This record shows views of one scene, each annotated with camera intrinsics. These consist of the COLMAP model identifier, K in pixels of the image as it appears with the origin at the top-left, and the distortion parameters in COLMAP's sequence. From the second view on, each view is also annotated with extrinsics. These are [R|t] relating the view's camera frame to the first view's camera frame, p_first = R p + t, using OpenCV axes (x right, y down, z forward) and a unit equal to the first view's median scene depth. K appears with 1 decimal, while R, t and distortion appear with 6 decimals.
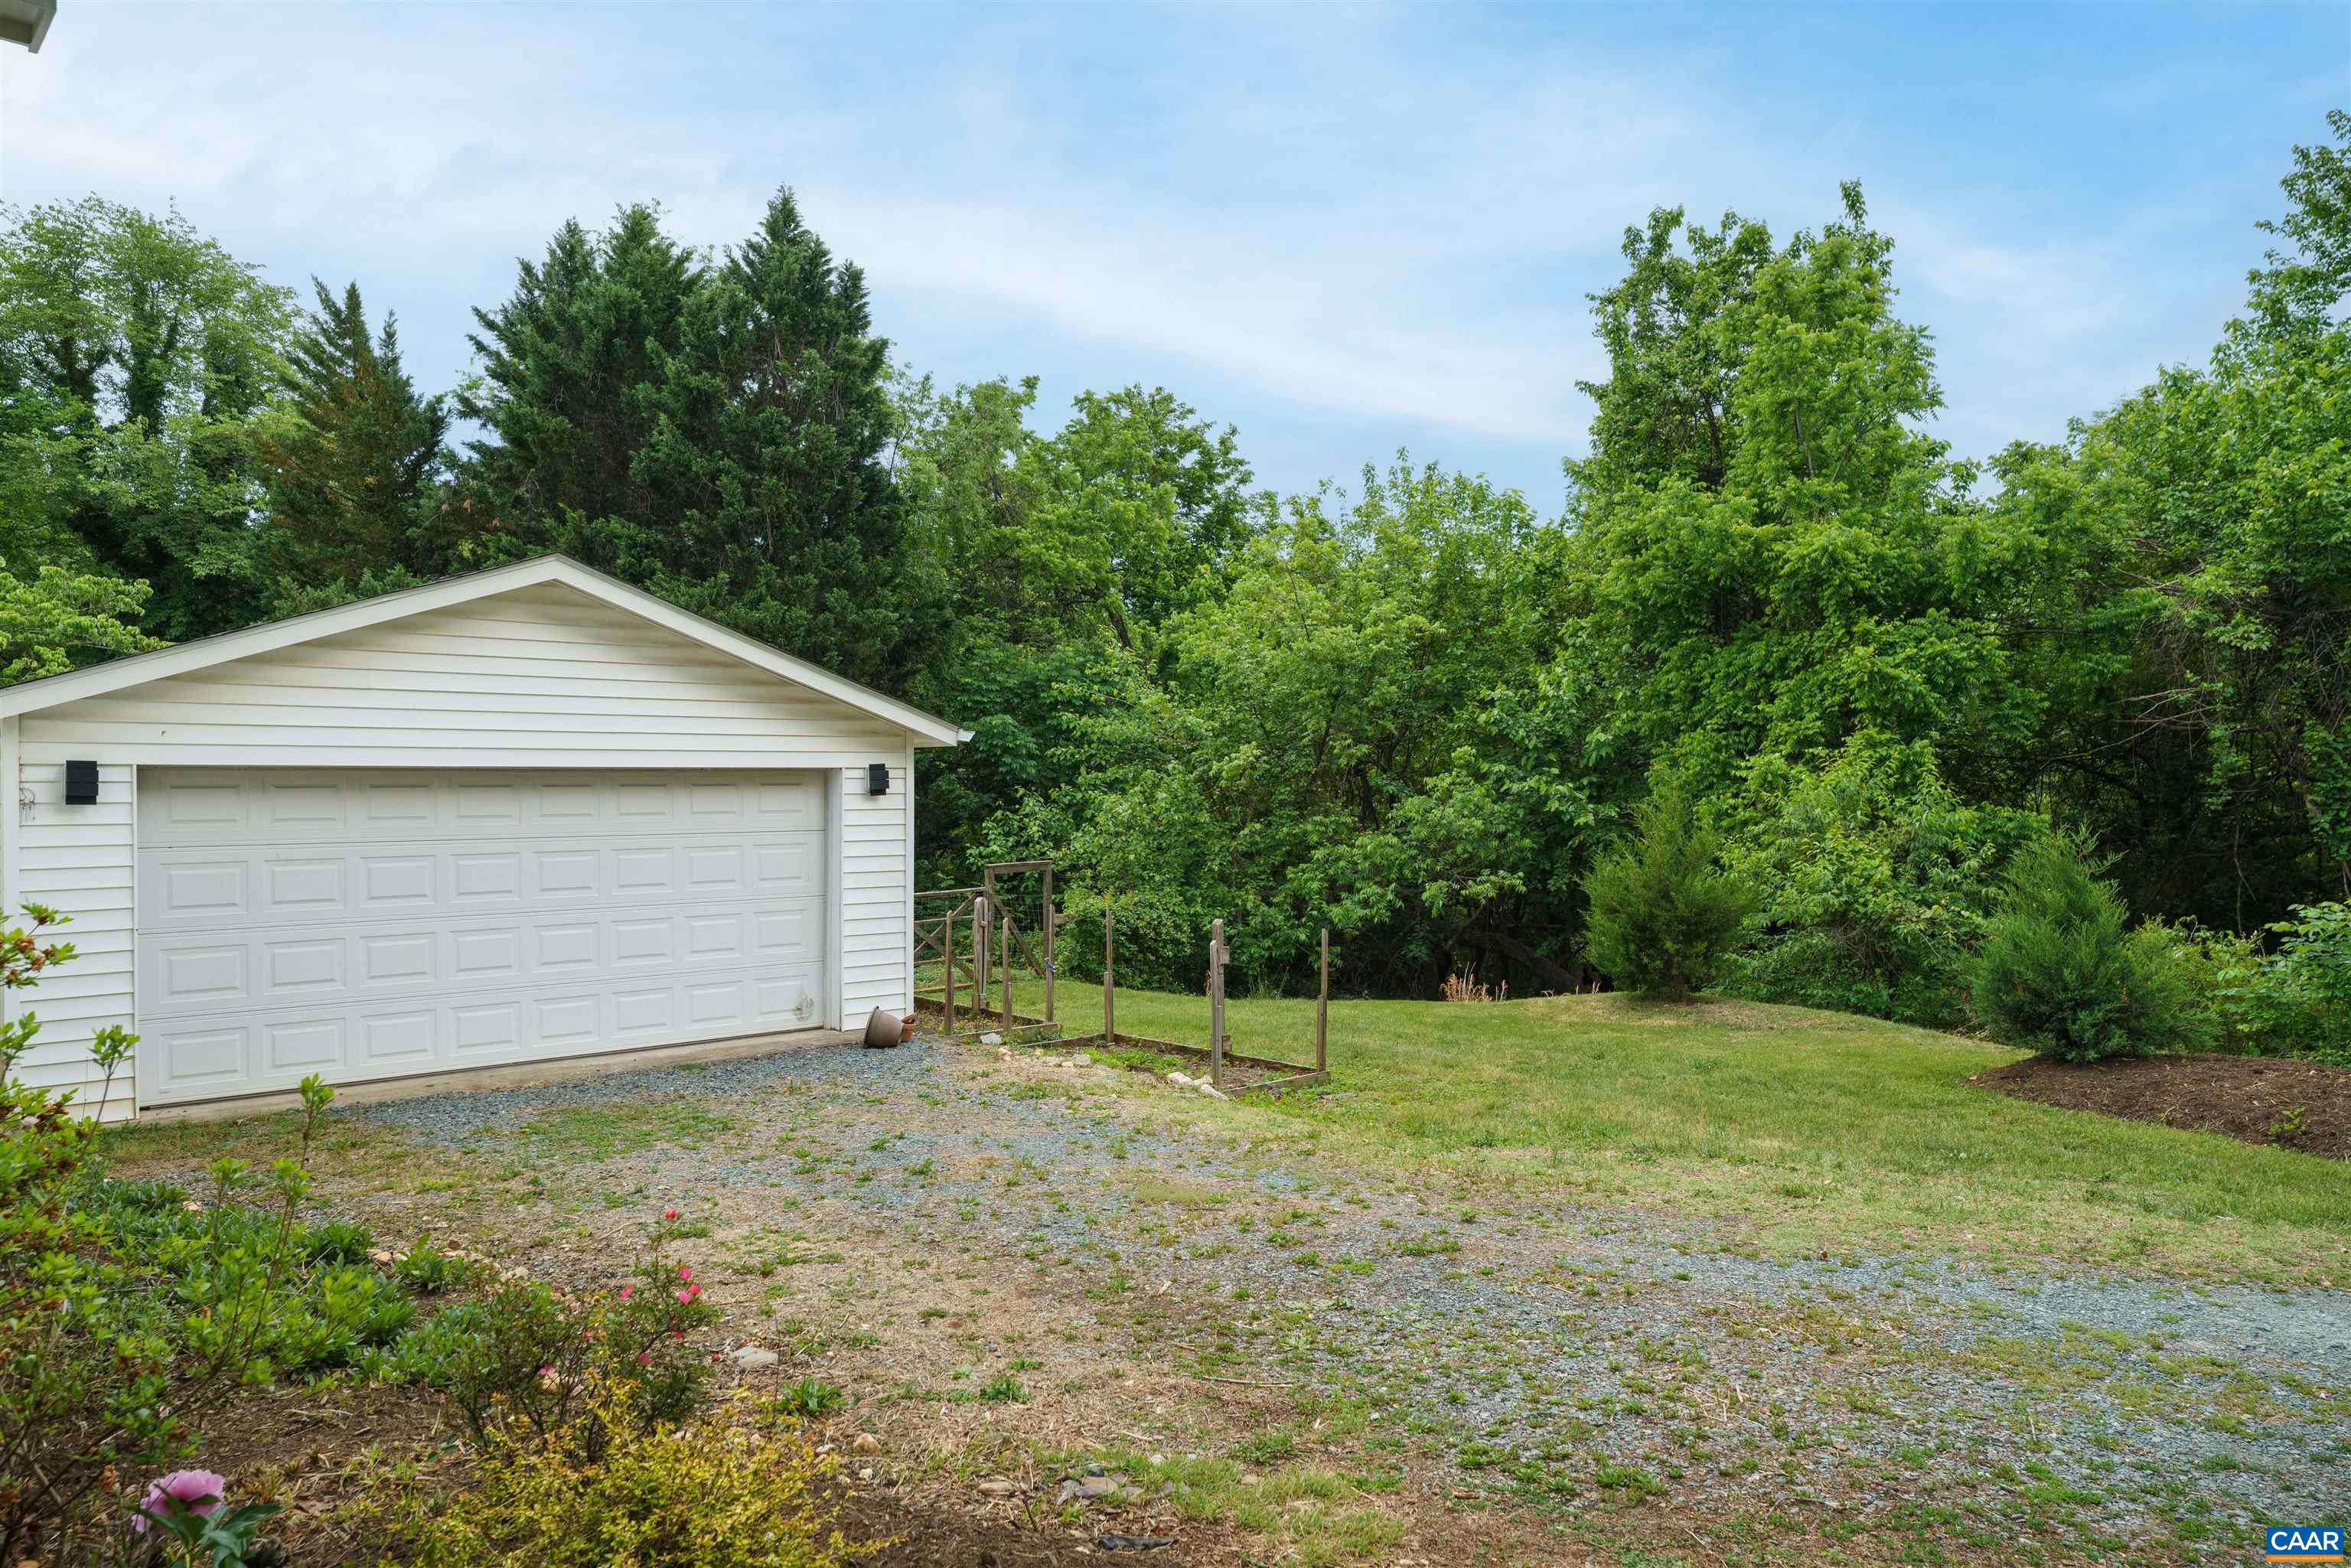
lens RADIAL K [[1586.5, 0, 1175.5], [0, 1586.5, 784.0], [0, 0, 1]] dist [-0.002323, 0.000110]
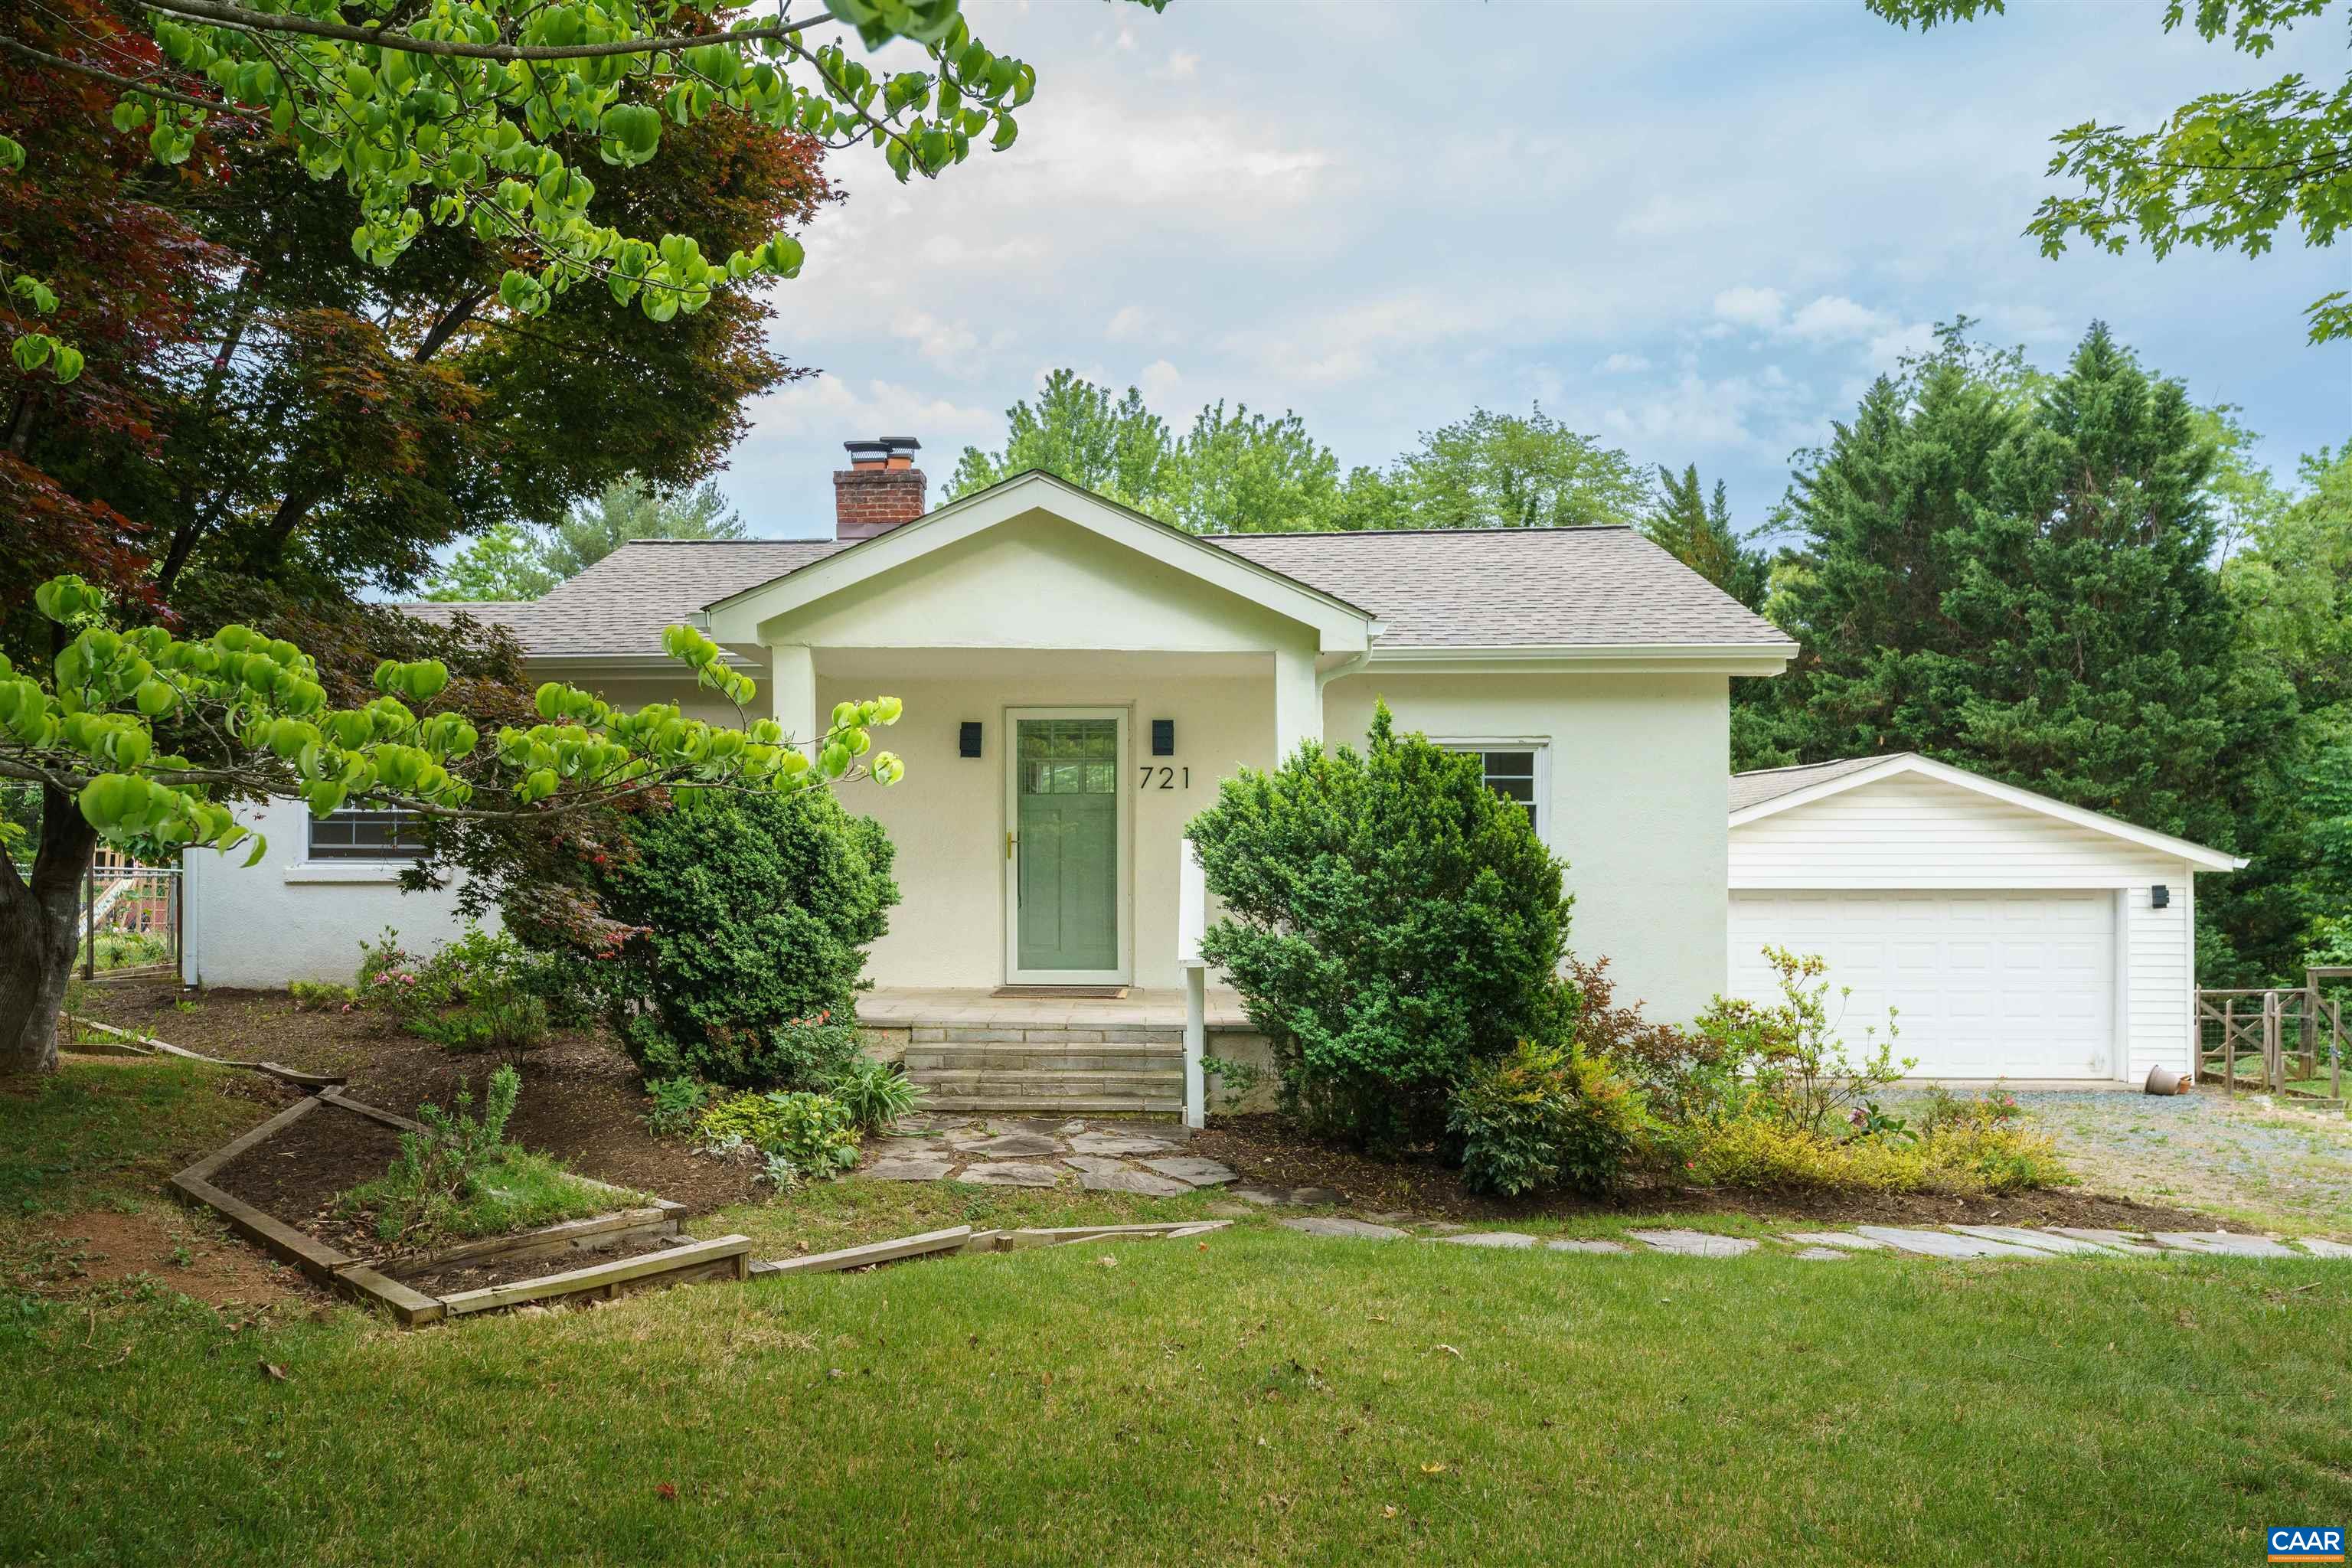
lens RADIAL K [[1442.7, 0, 1174.9], [0, 1442.7, 866.8], [0, 0, 1]] dist [-0.001155, 0.000269]
pose [[0.685467, -0.003312, -0.728097, 0.034586], [-0.002083, 0.999977, -0.006511, -0.004987], [0.728101, 0.005980, 0.685444, -0.117370]]
